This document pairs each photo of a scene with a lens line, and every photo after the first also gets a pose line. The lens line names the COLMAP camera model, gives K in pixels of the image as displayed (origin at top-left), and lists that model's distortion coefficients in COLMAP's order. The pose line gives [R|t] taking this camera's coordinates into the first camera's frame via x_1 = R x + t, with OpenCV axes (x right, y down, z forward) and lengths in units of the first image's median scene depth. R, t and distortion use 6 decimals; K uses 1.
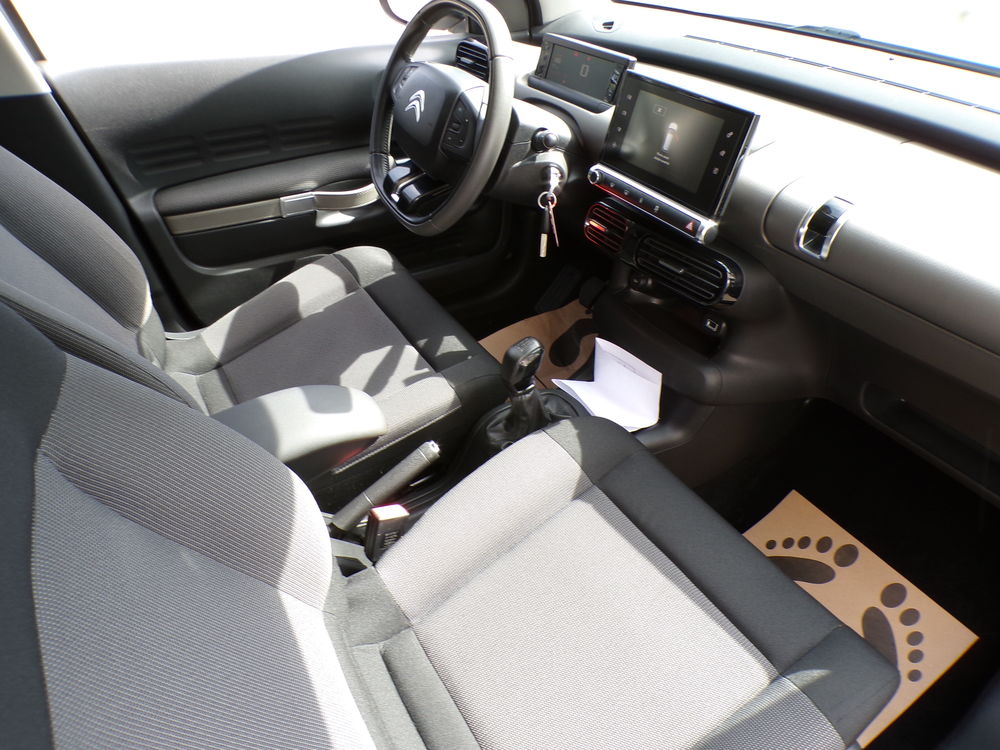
lens RADIAL K [[696.6, 0, 500.0], [0, 696.6, 375.0], [0, 0, 1]] dist [-0.000408, -0.000694]
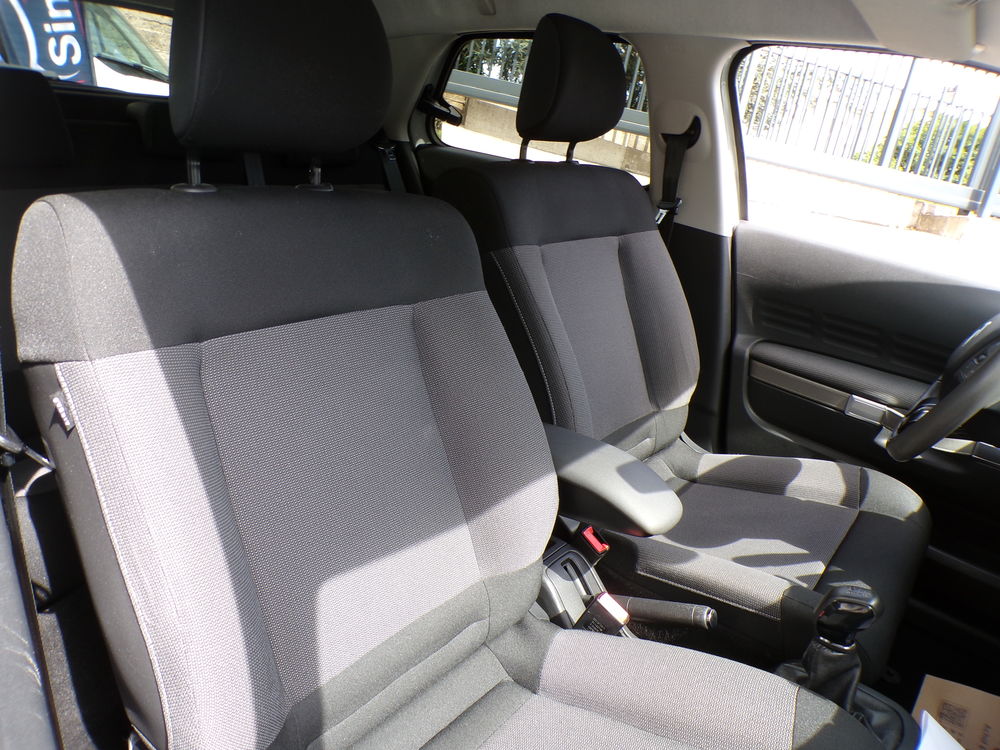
lens RADIAL K [[710.7, 0, 500.0], [0, 710.7, 375.0], [0, 0, 1]] dist [0.002055, 0.000551]
pose [[0.344169, 0.379371, -0.858851, 0.385656], [-0.665028, 0.744220, 0.062238, -0.004131], [0.662786, 0.549740, 0.508430, 0.140026]]
